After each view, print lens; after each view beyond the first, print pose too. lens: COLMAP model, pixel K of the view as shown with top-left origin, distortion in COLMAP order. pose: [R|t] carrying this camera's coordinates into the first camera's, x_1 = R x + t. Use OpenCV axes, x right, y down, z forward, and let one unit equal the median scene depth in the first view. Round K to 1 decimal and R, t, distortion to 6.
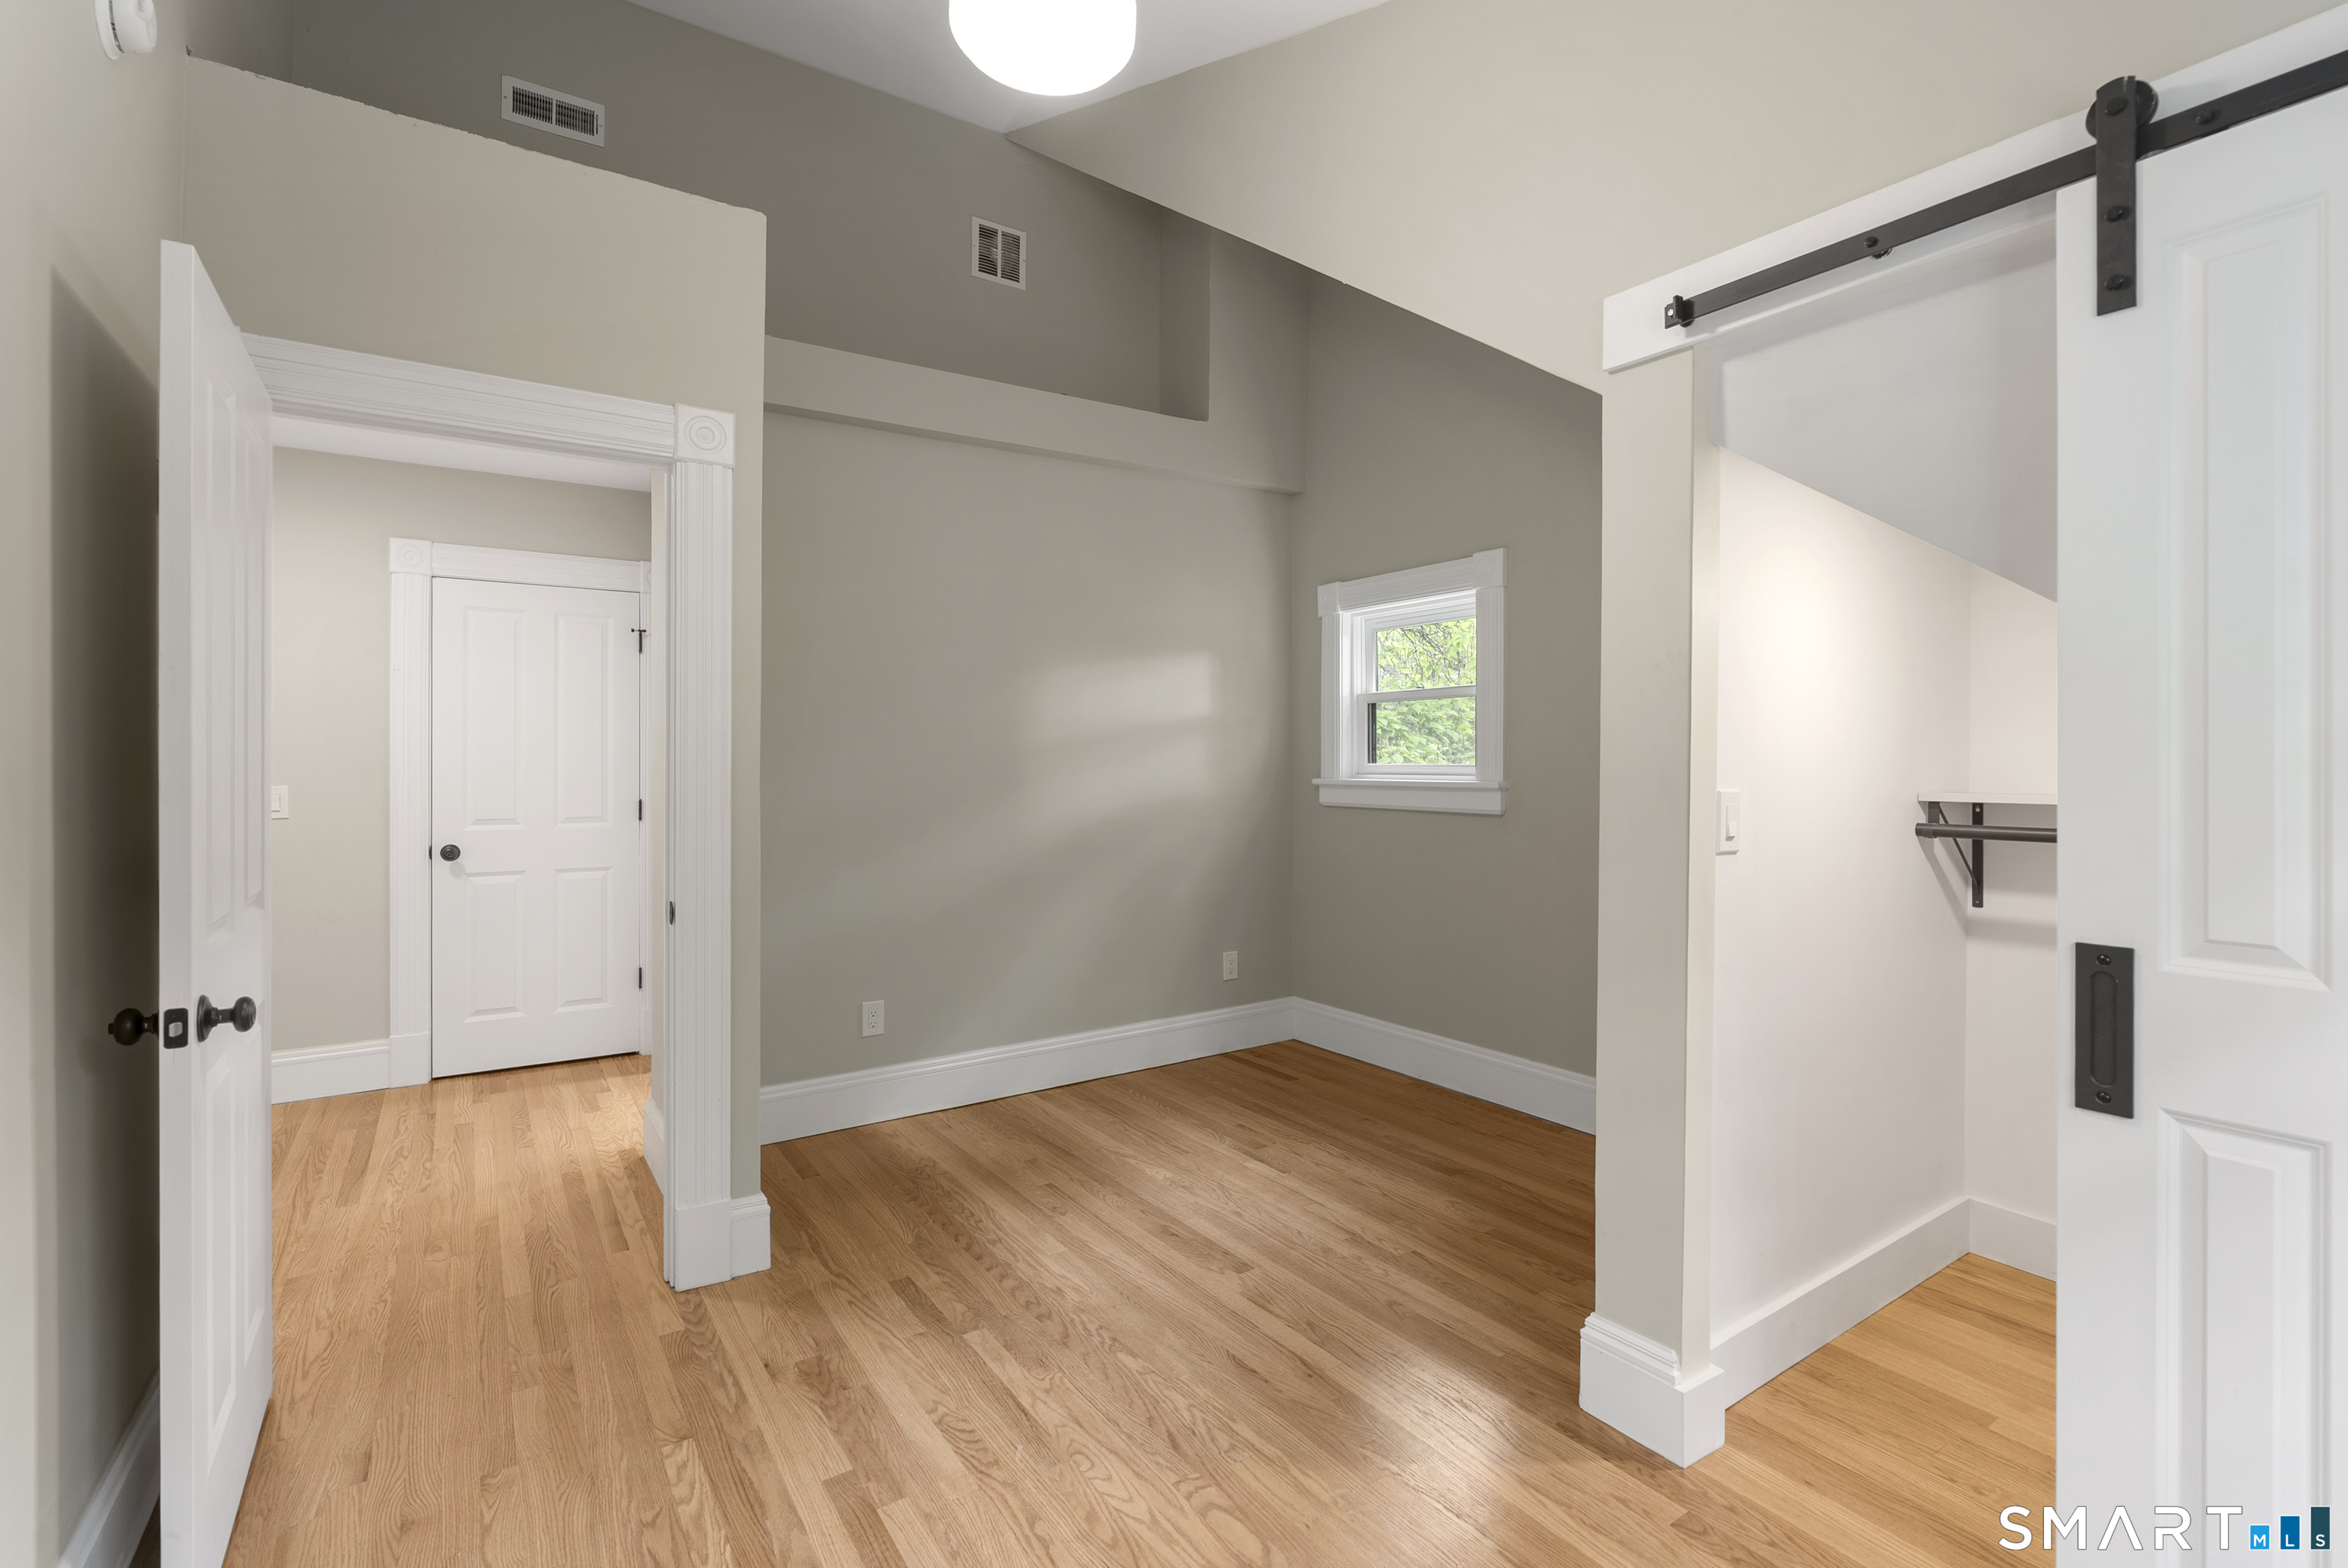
lens RADIAL K [[1061.8, 0, 1174.0], [0, 1061.8, 784.0], [0, 0, 1]] dist [0.000861, 0.000451]
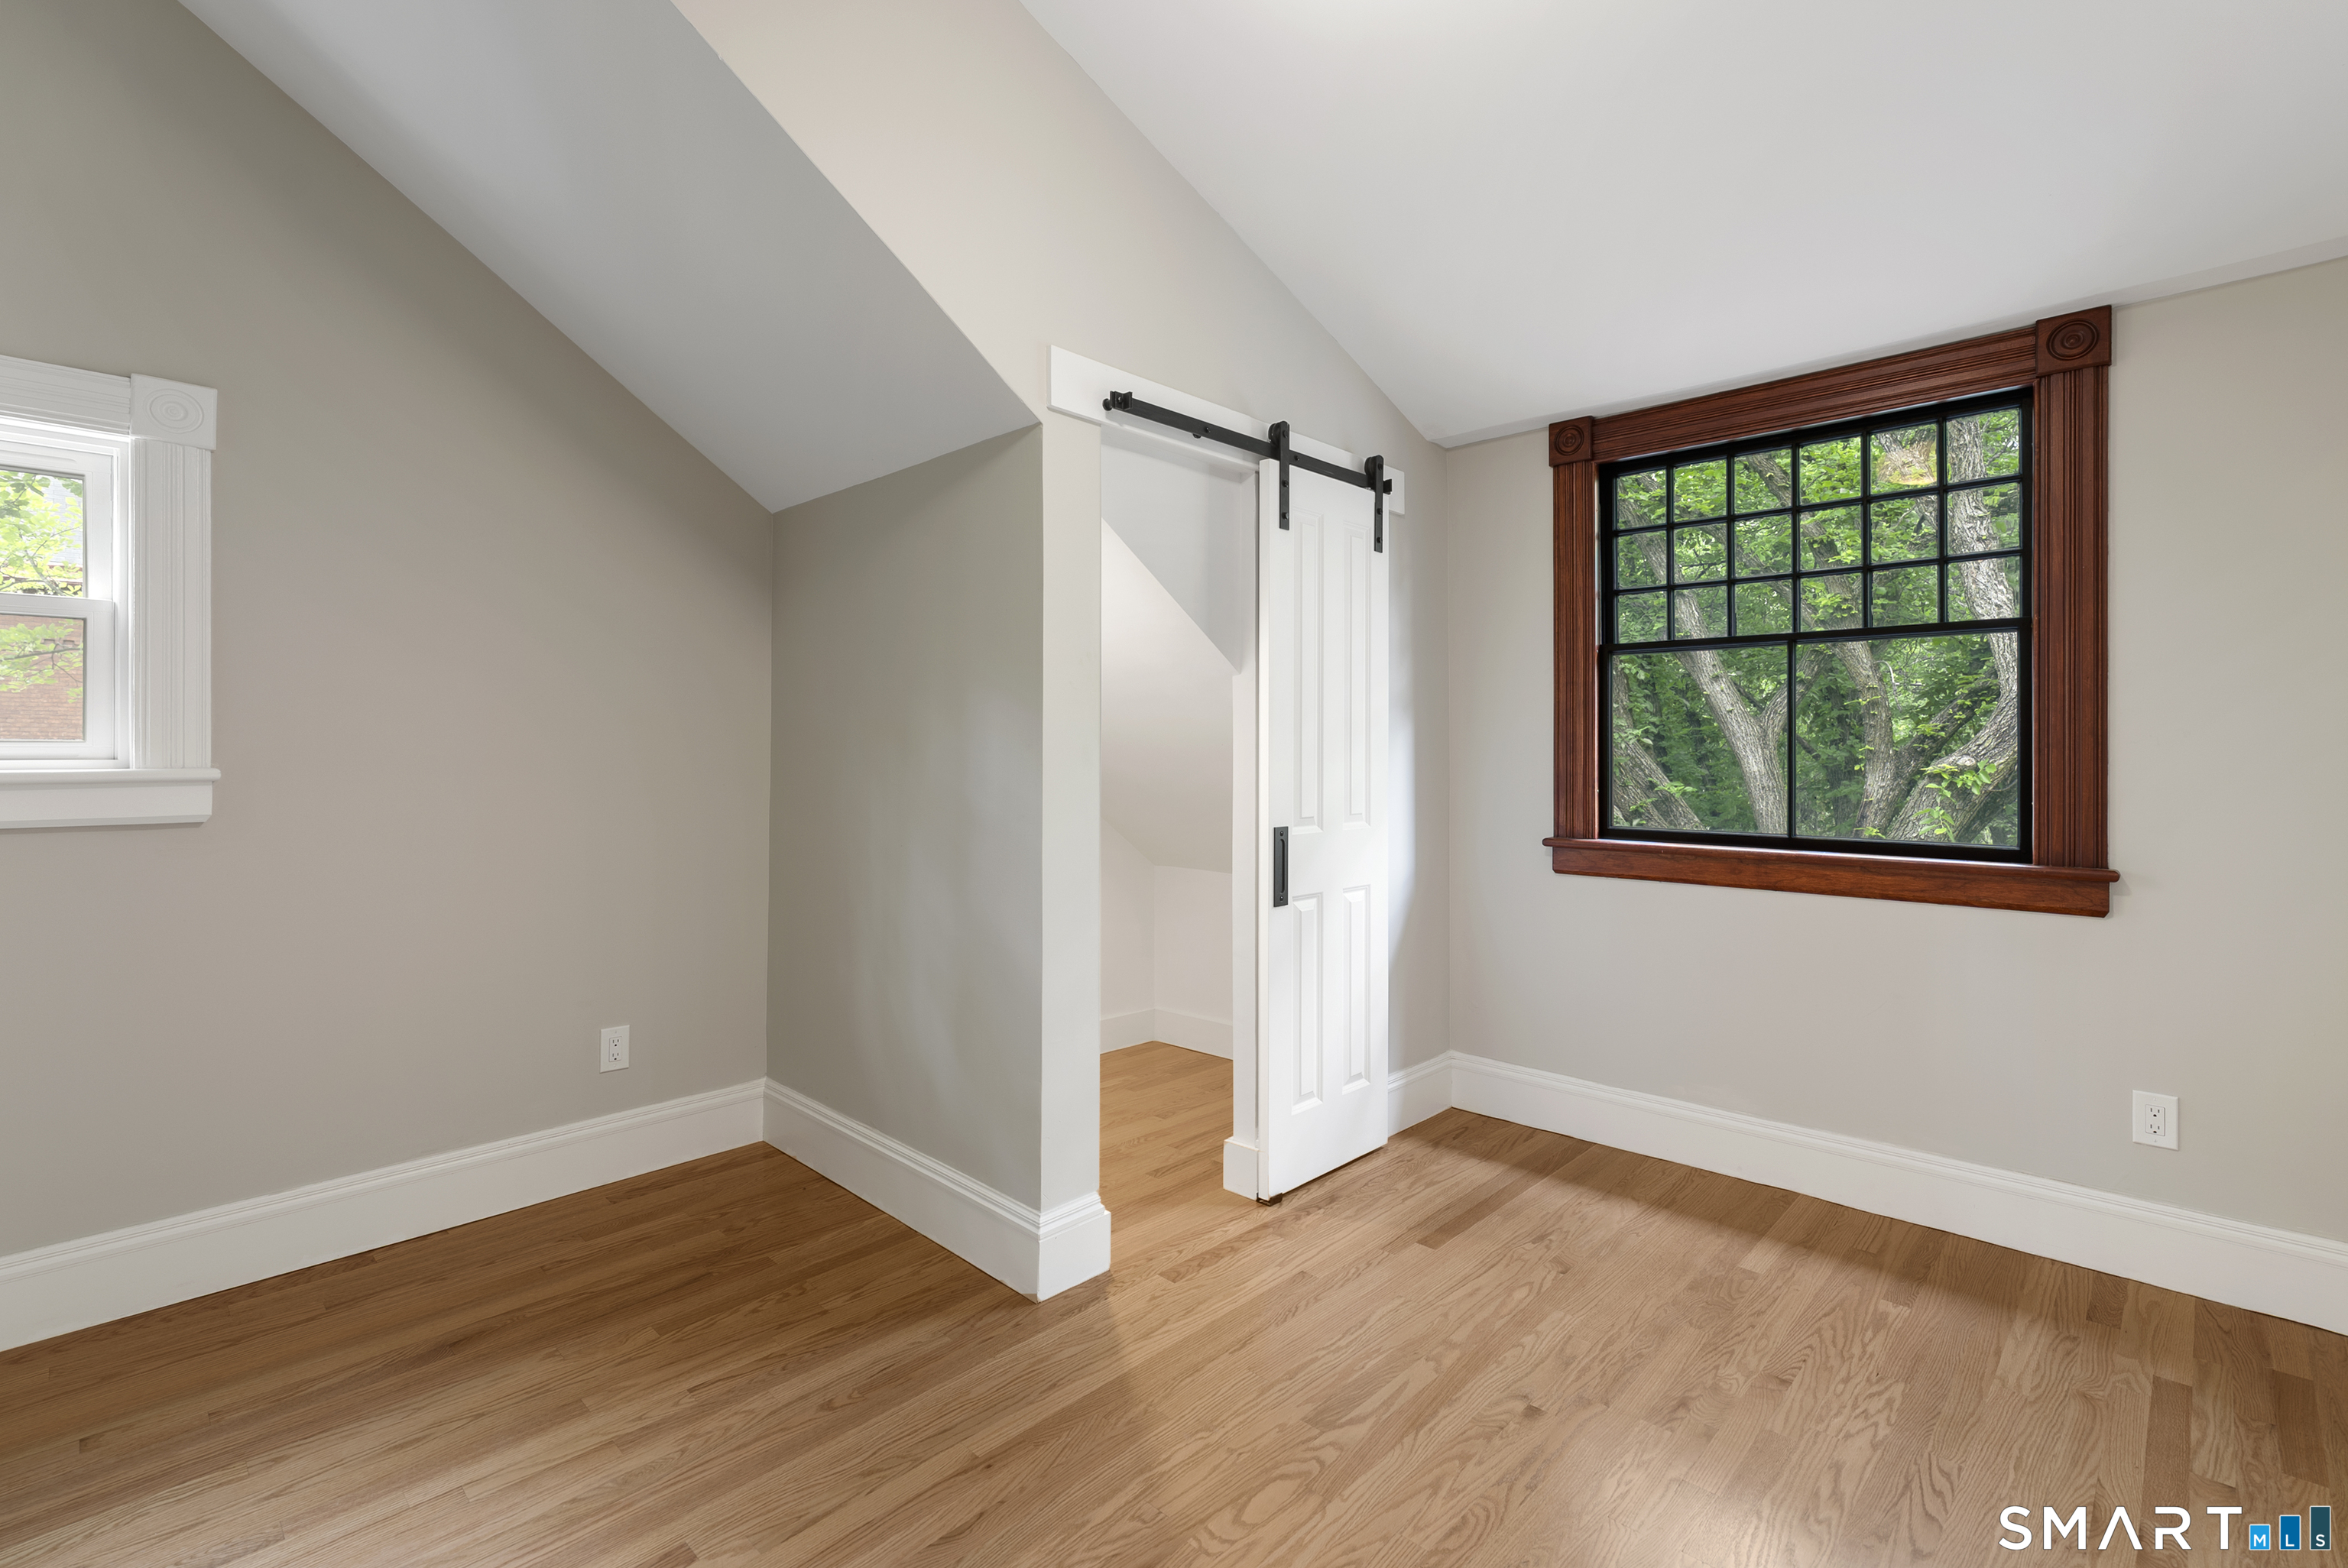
lens RADIAL K [[1054.5, 0, 1174.7], [0, 1054.5, 769.8], [0, 0, 1]] dist [-0.003515, -0.000587]
pose [[-0.200573, -0.020620, 0.979462, -0.727788], [0.019509, 0.999496, 0.025037, -0.011814], [-0.979485, 0.024130, -0.200069, 1.041105]]
